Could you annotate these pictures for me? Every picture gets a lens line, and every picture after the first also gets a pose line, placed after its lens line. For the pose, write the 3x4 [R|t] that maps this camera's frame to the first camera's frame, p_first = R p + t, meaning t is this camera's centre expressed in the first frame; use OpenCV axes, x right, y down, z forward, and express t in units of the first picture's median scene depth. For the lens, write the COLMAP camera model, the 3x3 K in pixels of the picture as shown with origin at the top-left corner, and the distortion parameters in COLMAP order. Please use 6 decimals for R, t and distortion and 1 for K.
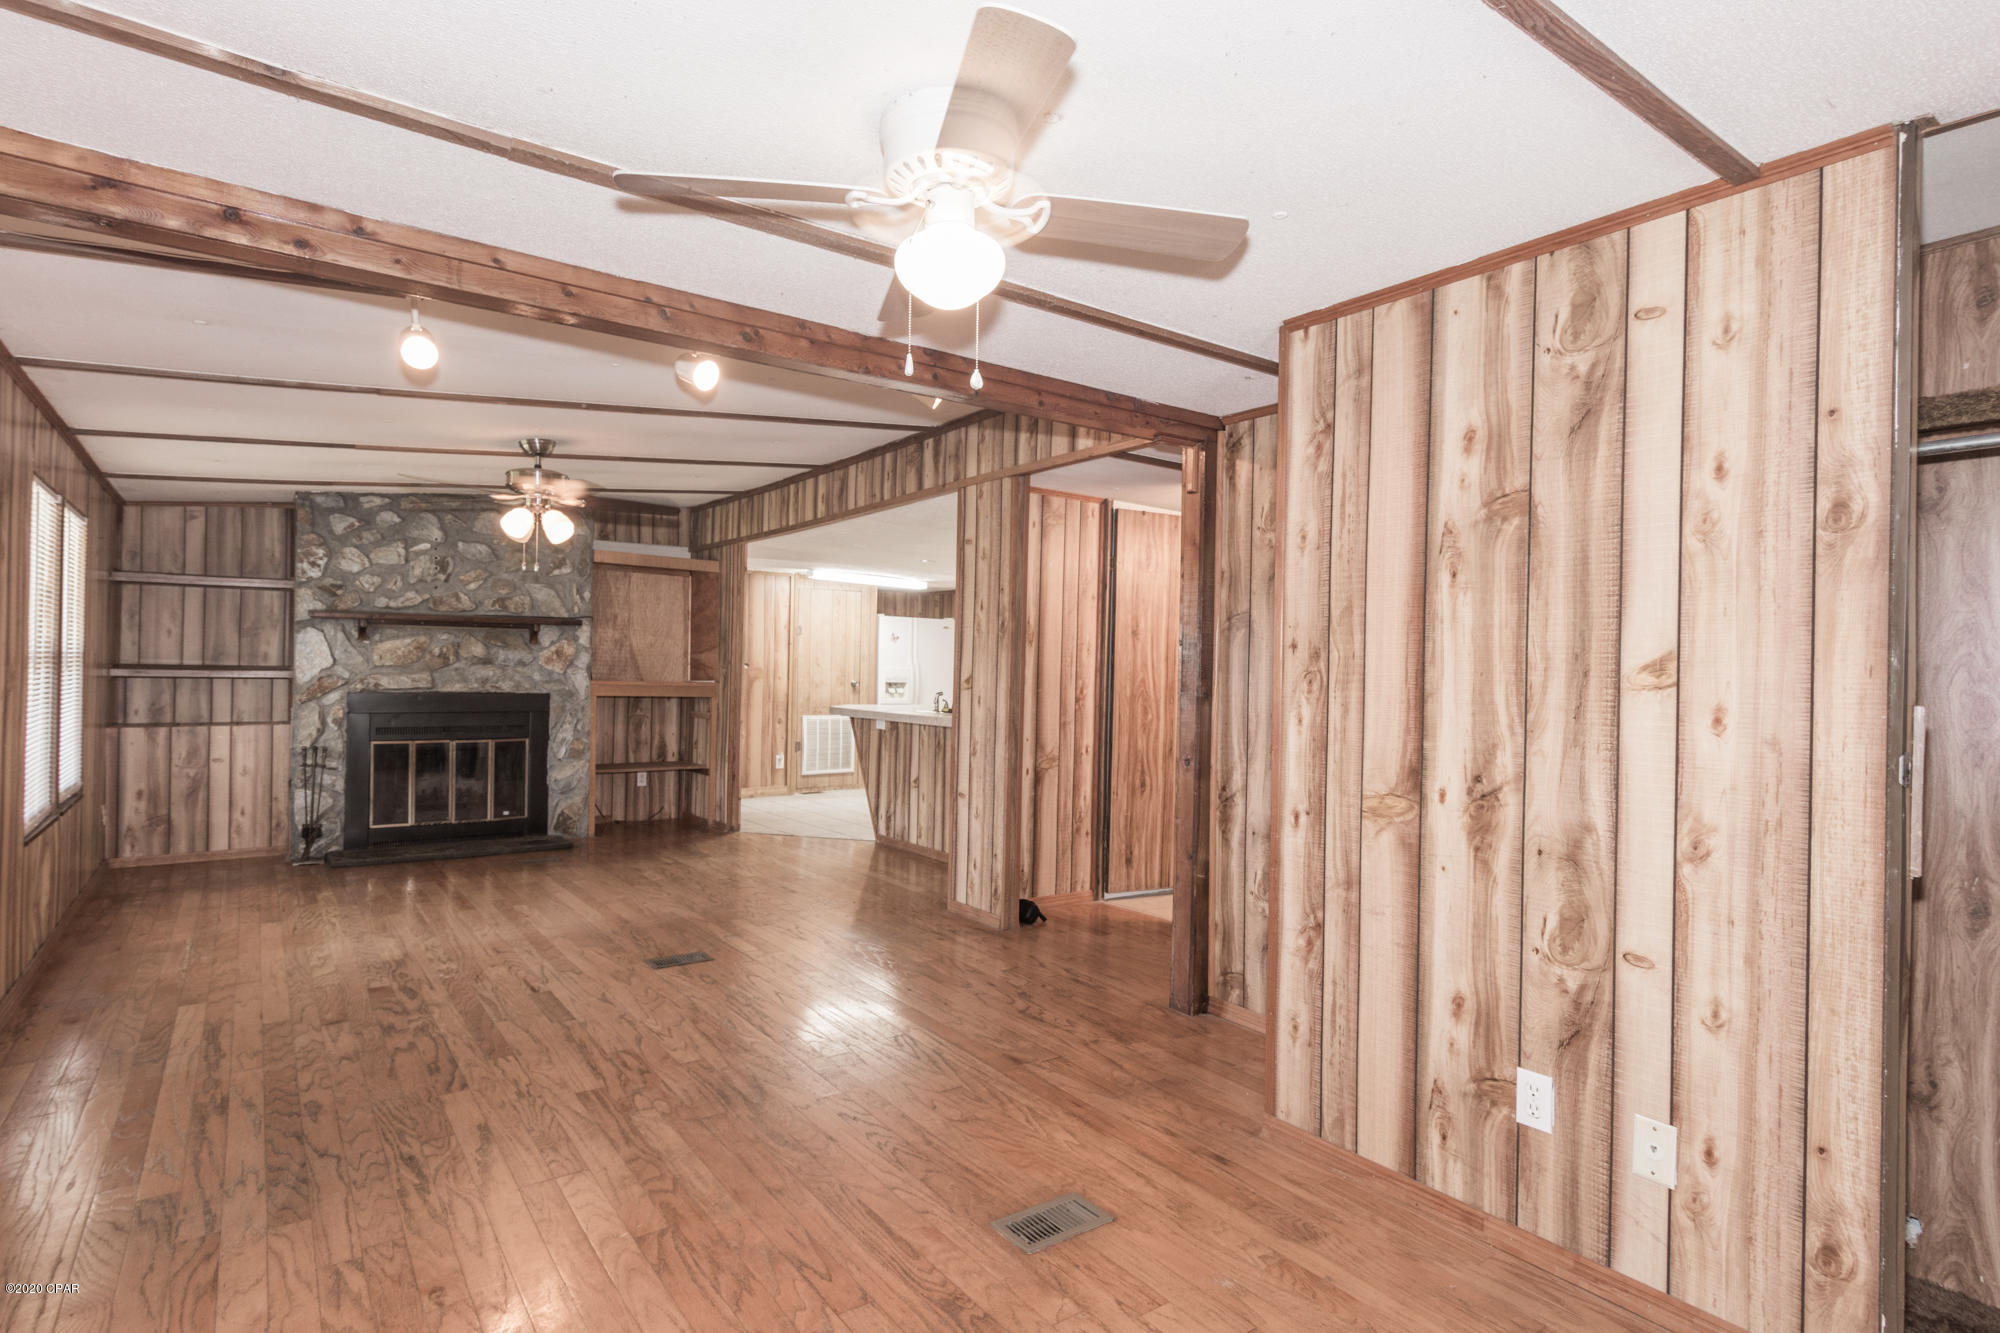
lens RADIAL K [[1016.1, 0, 1005.7], [0, 1016.1, 668.0], [0, 0, 1]] dist [0.002621, -0.000041]
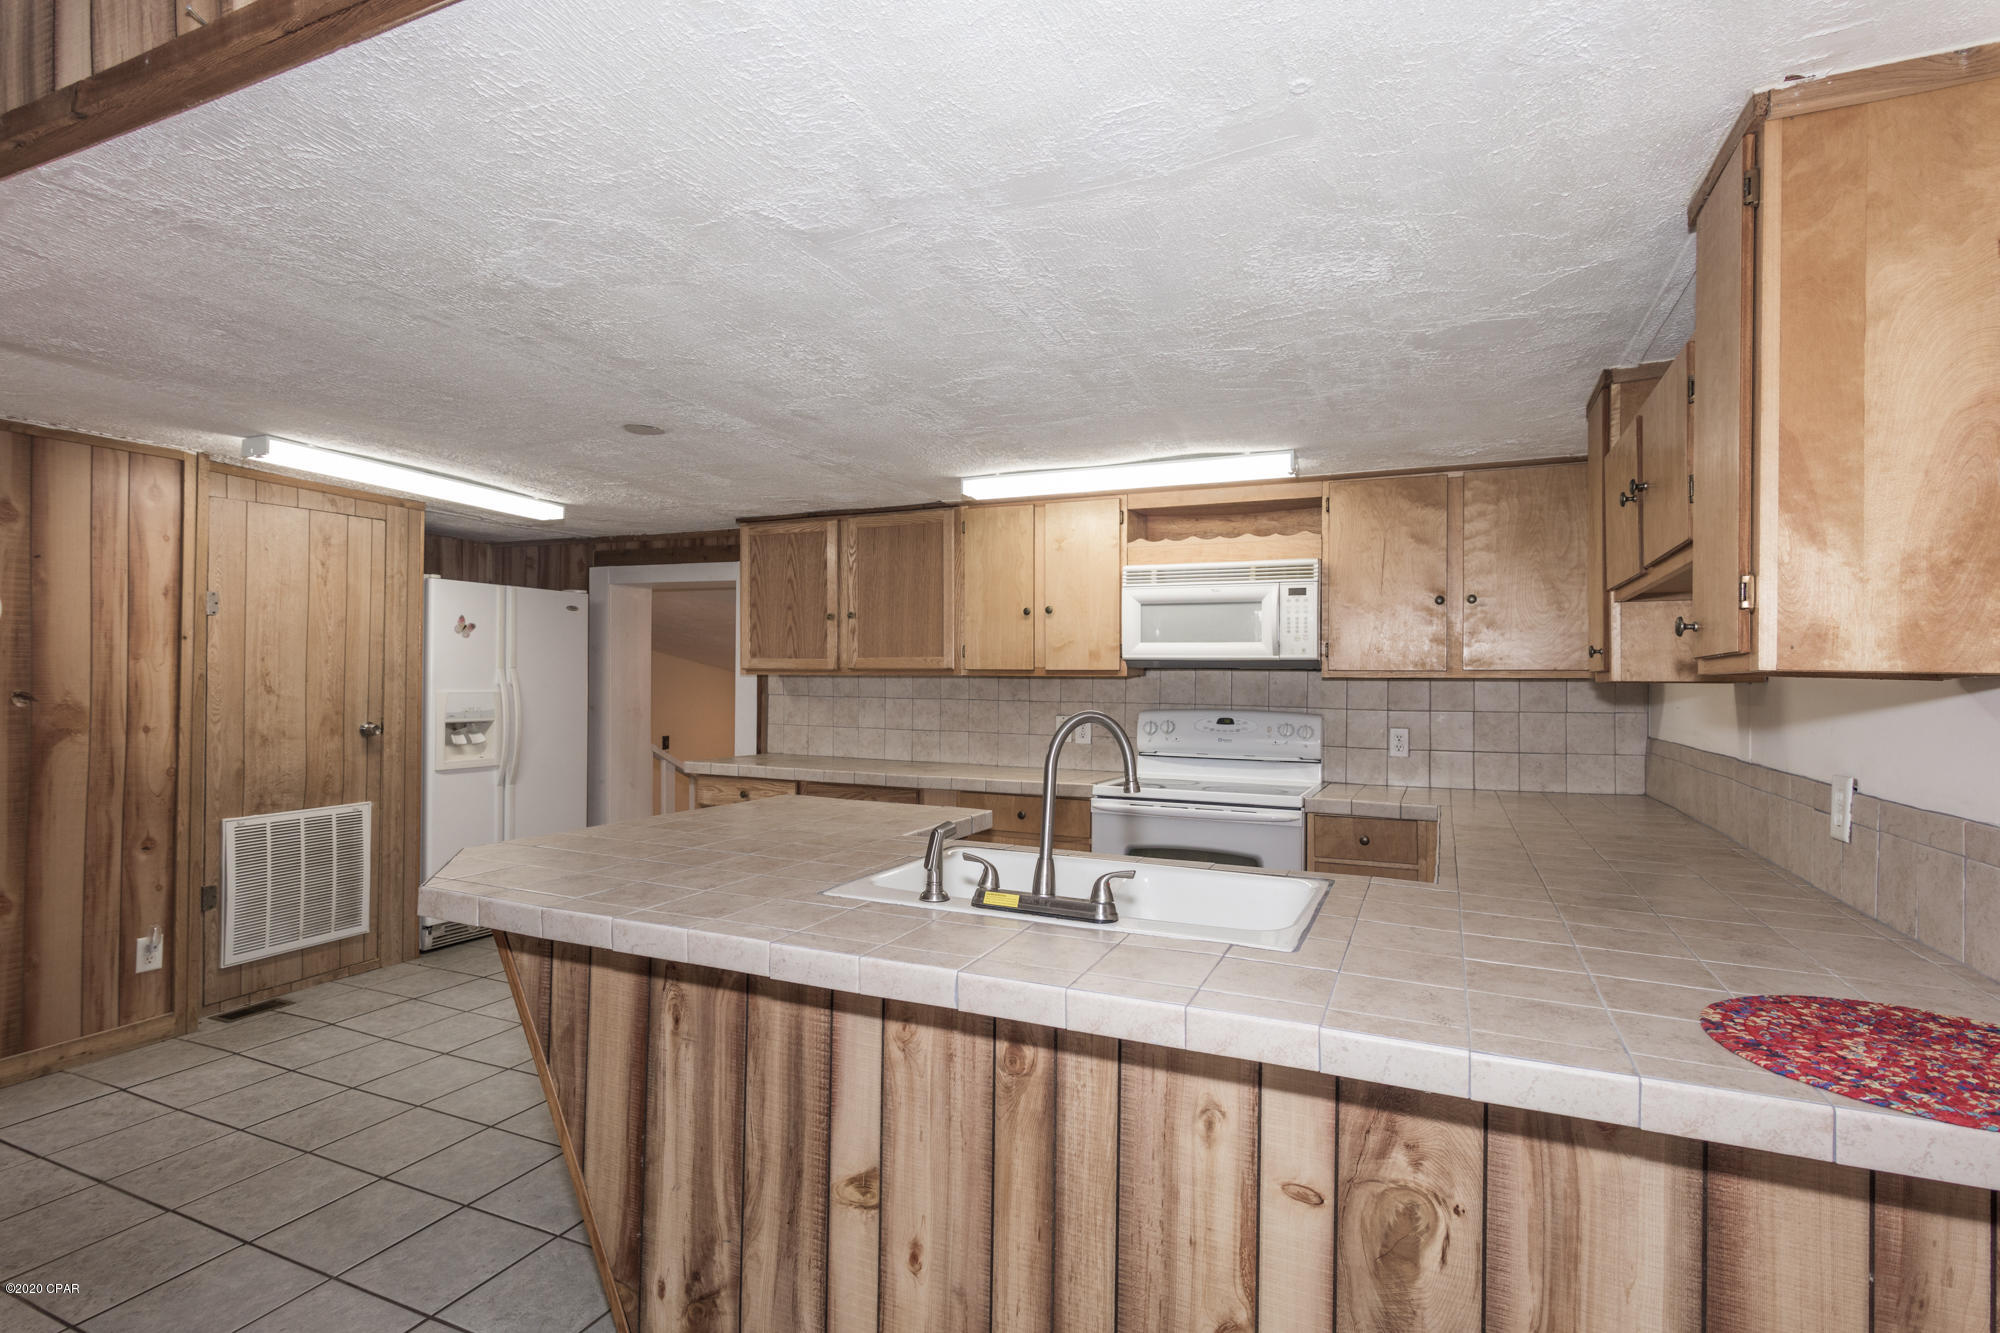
lens RADIAL K [[968.0, 0, 1001.9], [0, 968.0, 666.8], [0, 0, 1]] dist [-0.001562, -0.000983]
pose [[0.874901, -0.002765, 0.484294, -0.172014], [0.001822, 0.999995, 0.002419, -0.018846], [-0.484299, -0.001234, 0.874902, 0.773244]]
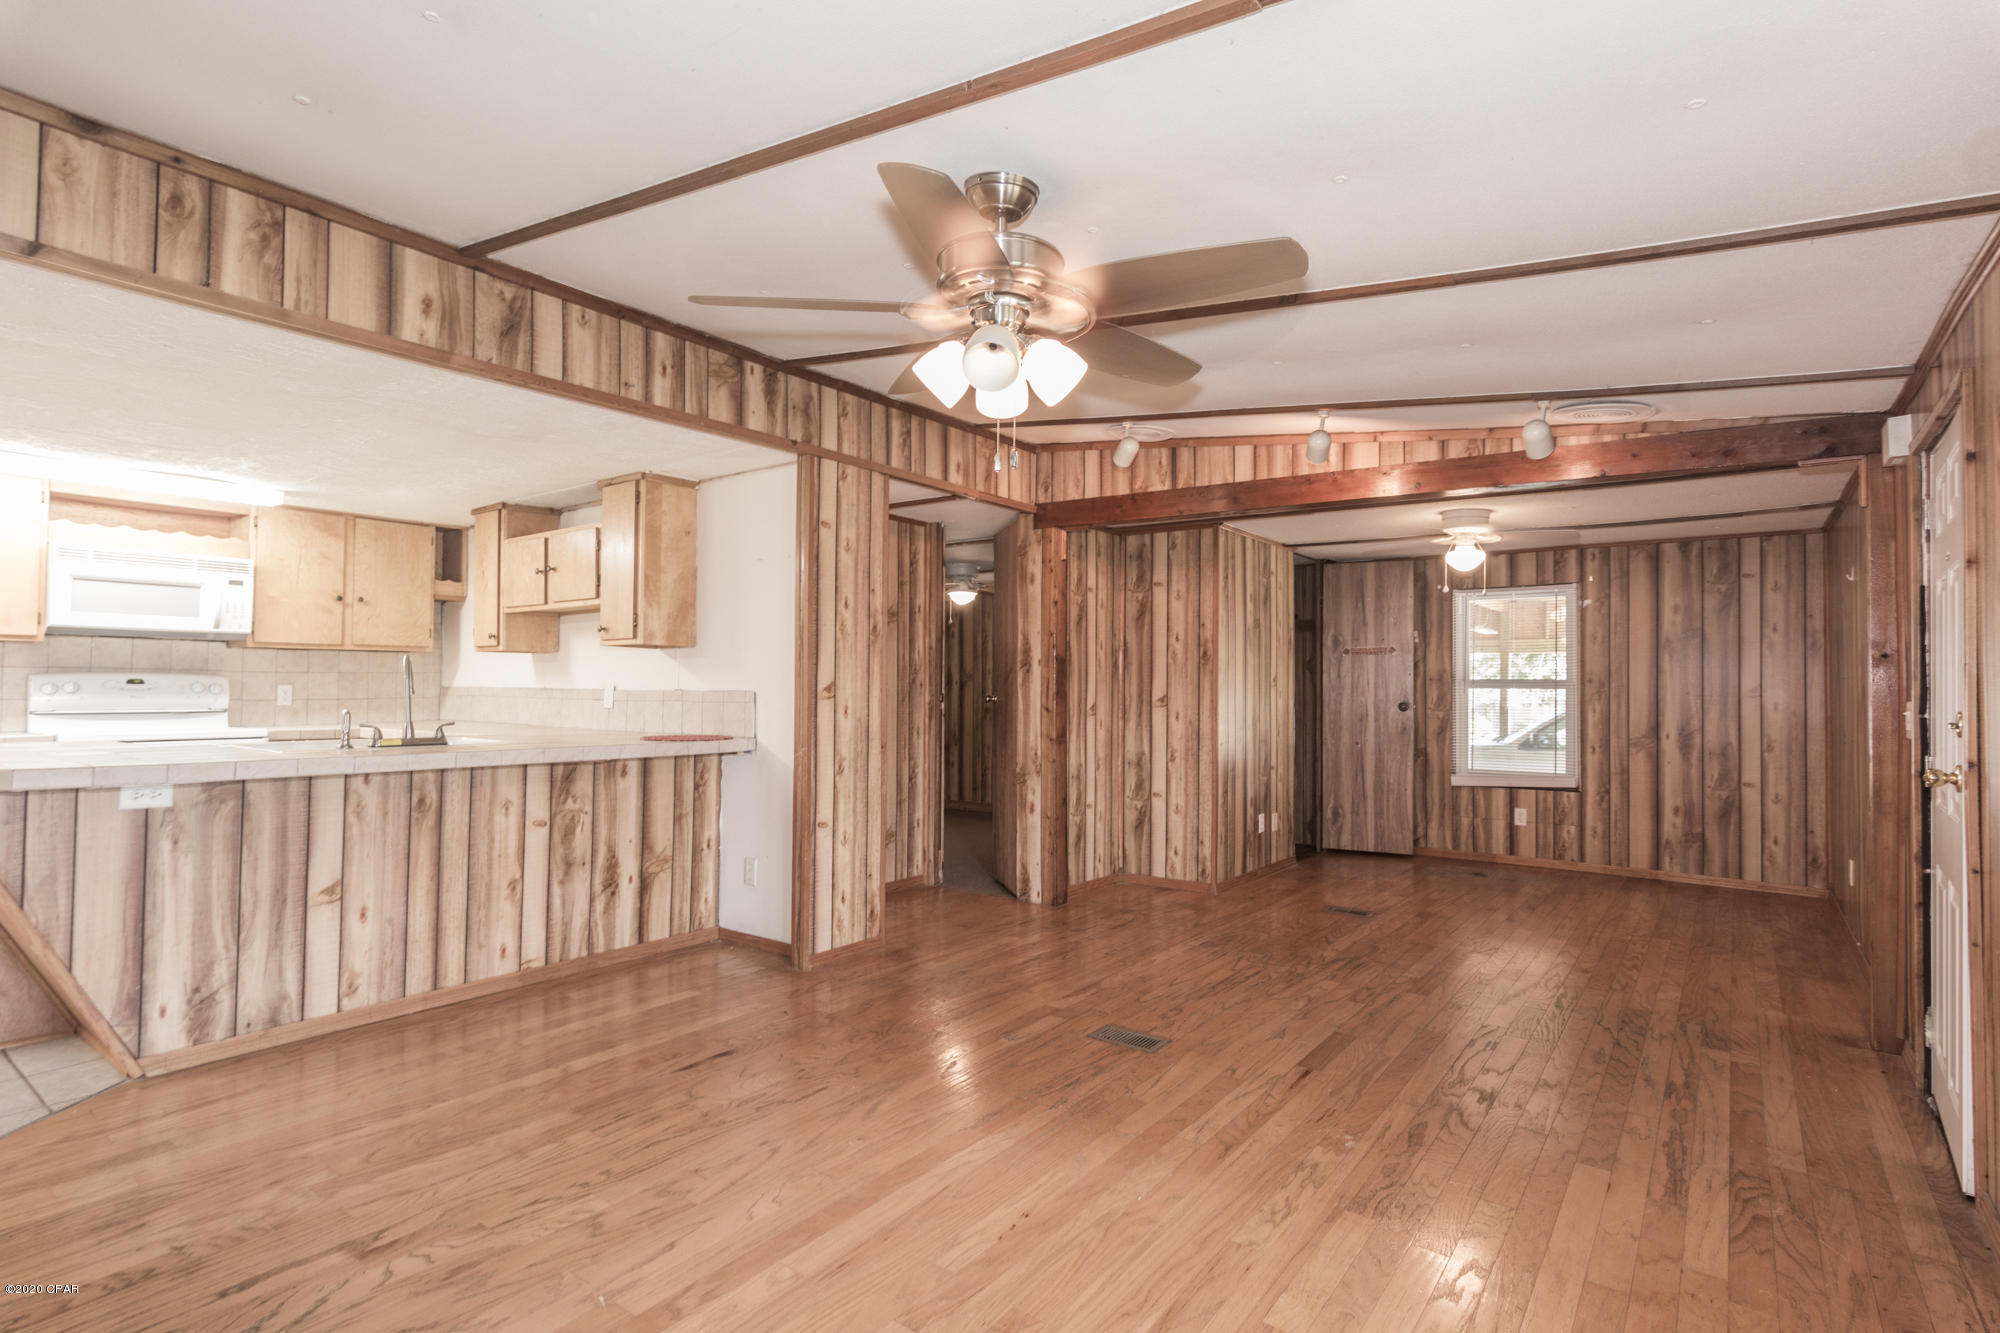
lens RADIAL K [[968.0, 0, 997.4], [0, 968.0, 664.6], [0, 0, 1]] dist [-0.001562, -0.000983]
pose [[-0.281430, -0.001404, 0.959581, -0.643909], [-0.020215, 0.999786, -0.004466, -0.005130], [-0.959369, -0.020654, -0.281398, 0.822655]]
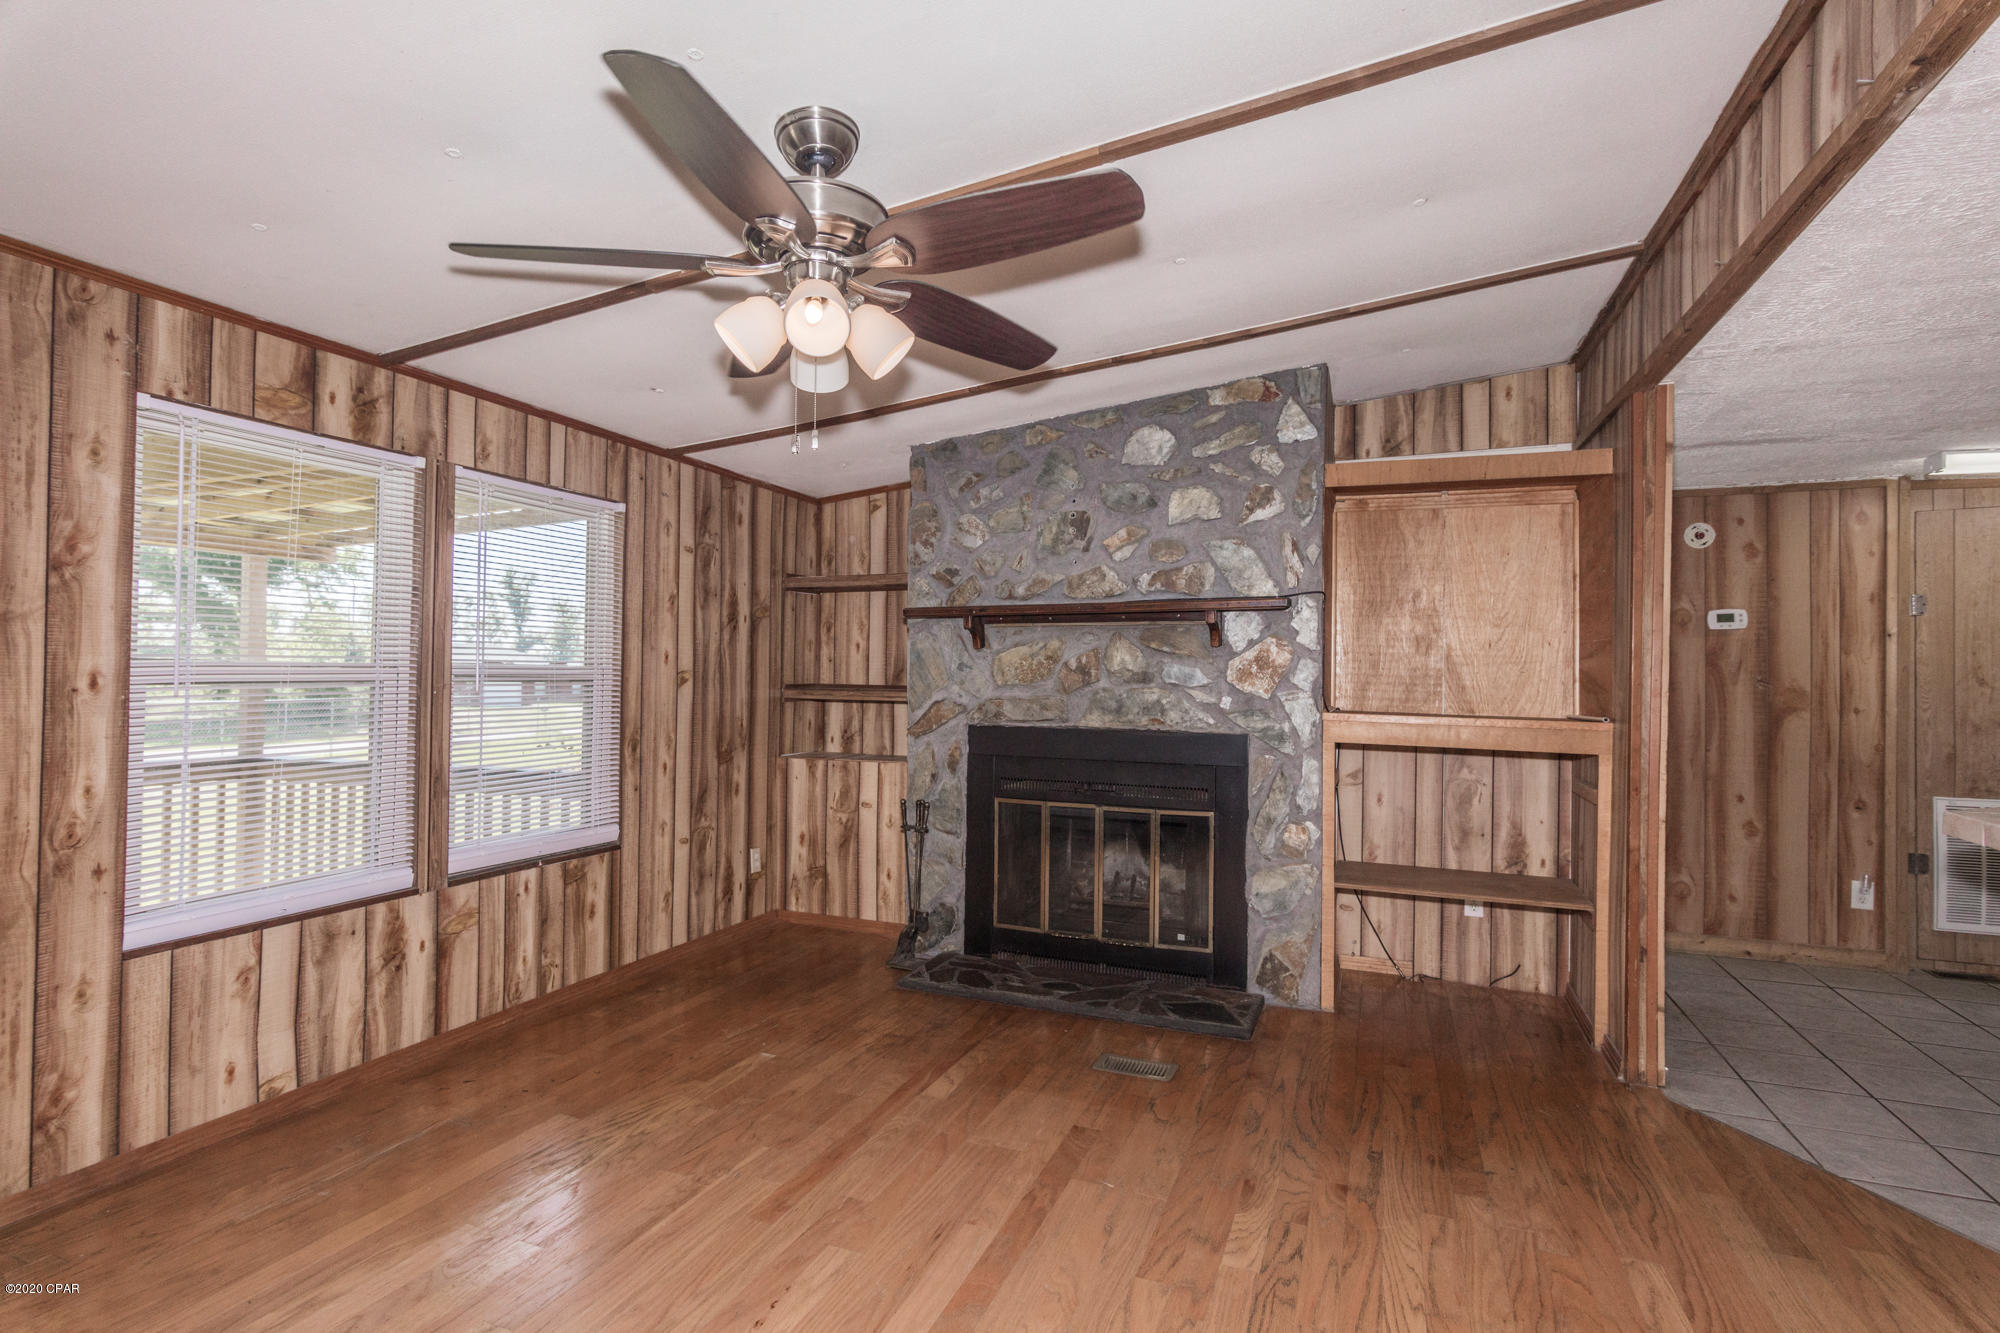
lens RADIAL K [[968.0, 0, 993.8], [0, 968.0, 665.3], [0, 0, 1]] dist [-0.001562, -0.000983]
pose [[0.510329, -0.020232, -0.859741, -0.067115], [-0.000114, 0.999722, -0.023594, -0.000374], [0.859979, 0.012138, 0.510185, 0.637583]]
